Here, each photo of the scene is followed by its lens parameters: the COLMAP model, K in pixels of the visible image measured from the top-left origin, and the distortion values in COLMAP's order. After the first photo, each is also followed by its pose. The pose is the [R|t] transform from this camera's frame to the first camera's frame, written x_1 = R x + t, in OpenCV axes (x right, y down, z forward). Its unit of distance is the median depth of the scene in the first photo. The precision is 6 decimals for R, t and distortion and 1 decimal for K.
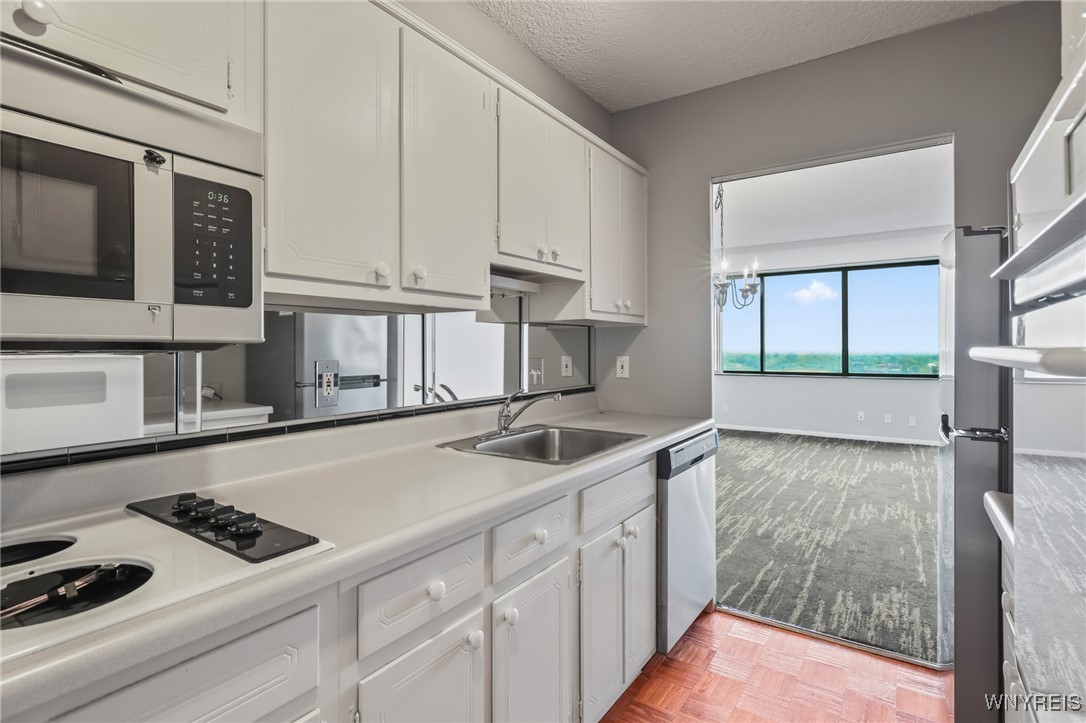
lens RADIAL K [[535.5, 0, 533.7], [0, 535.5, 346.5], [0, 0, 1]] dist [0.003562, -0.002560]
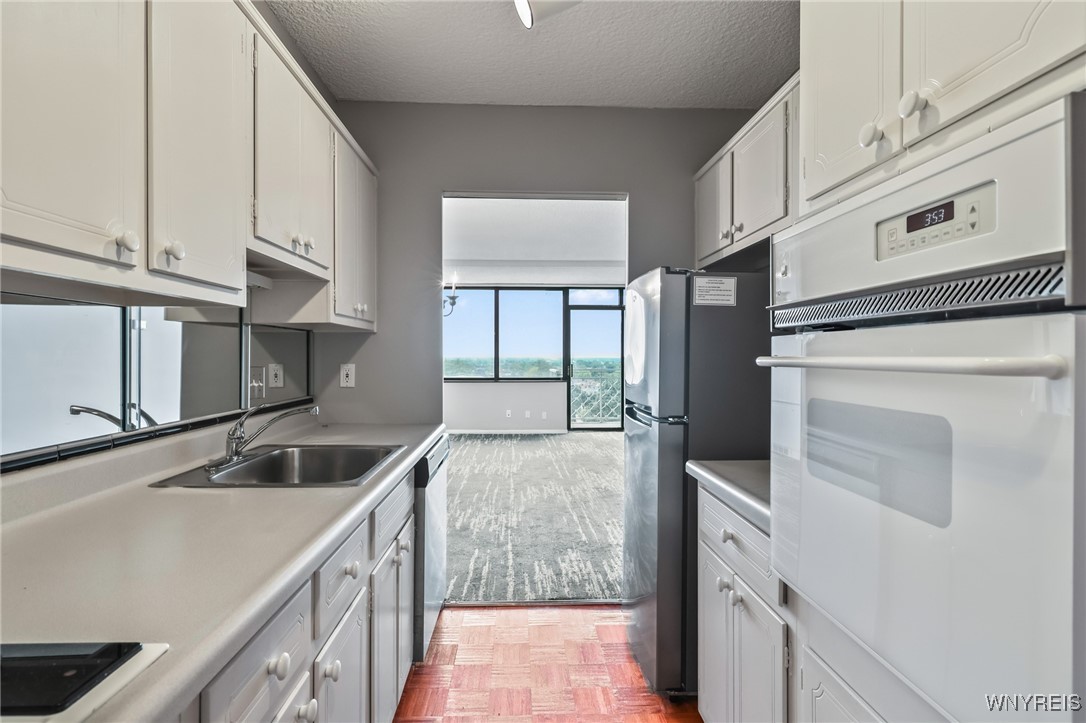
lens RADIAL K [[535.5, 0, 535.5], [0, 535.5, 358.1], [0, 0, 1]] dist [0.003562, -0.002560]
pose [[0.796716, 0.003067, 0.604346, -0.151059], [-0.008070, 0.999952, 0.005564, 0.000290], [-0.604299, -0.009310, 0.796703, 0.067427]]
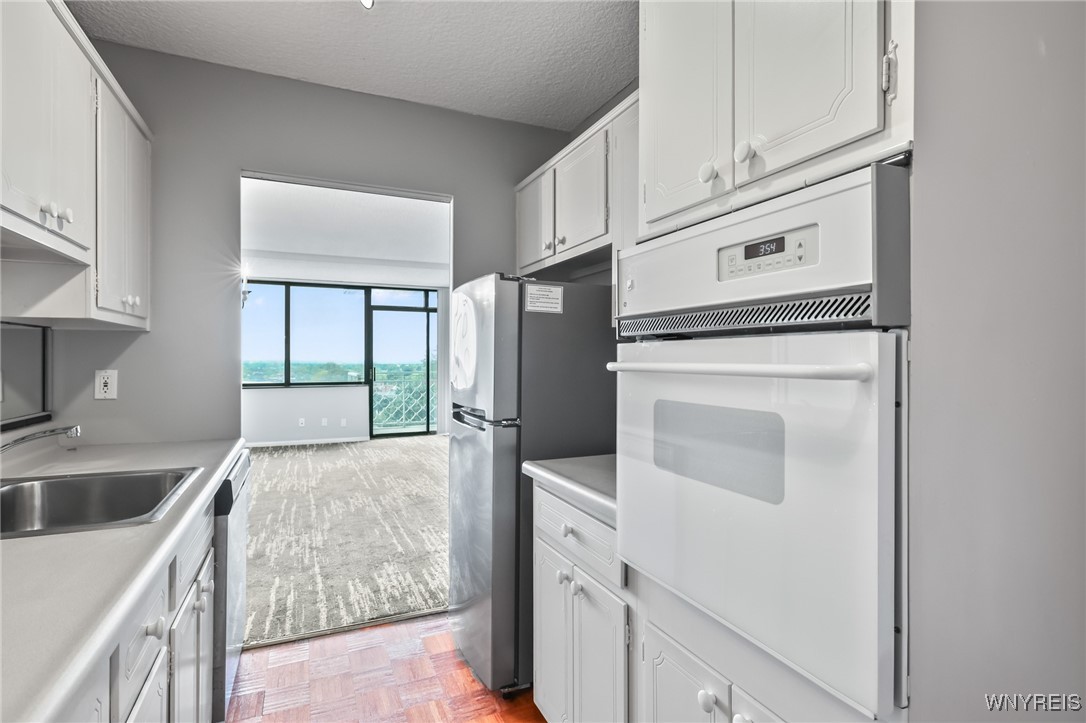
lens RADIAL K [[535.5, 0, 537.9], [0, 535.5, 357.7], [0, 0, 1]] dist [0.003562, -0.002560]
pose [[0.515611, 0.006786, 0.856796, -0.180304], [-0.008619, 0.999959, -0.002733, -0.002138], [-0.856779, -0.005976, 0.515648, 0.113749]]
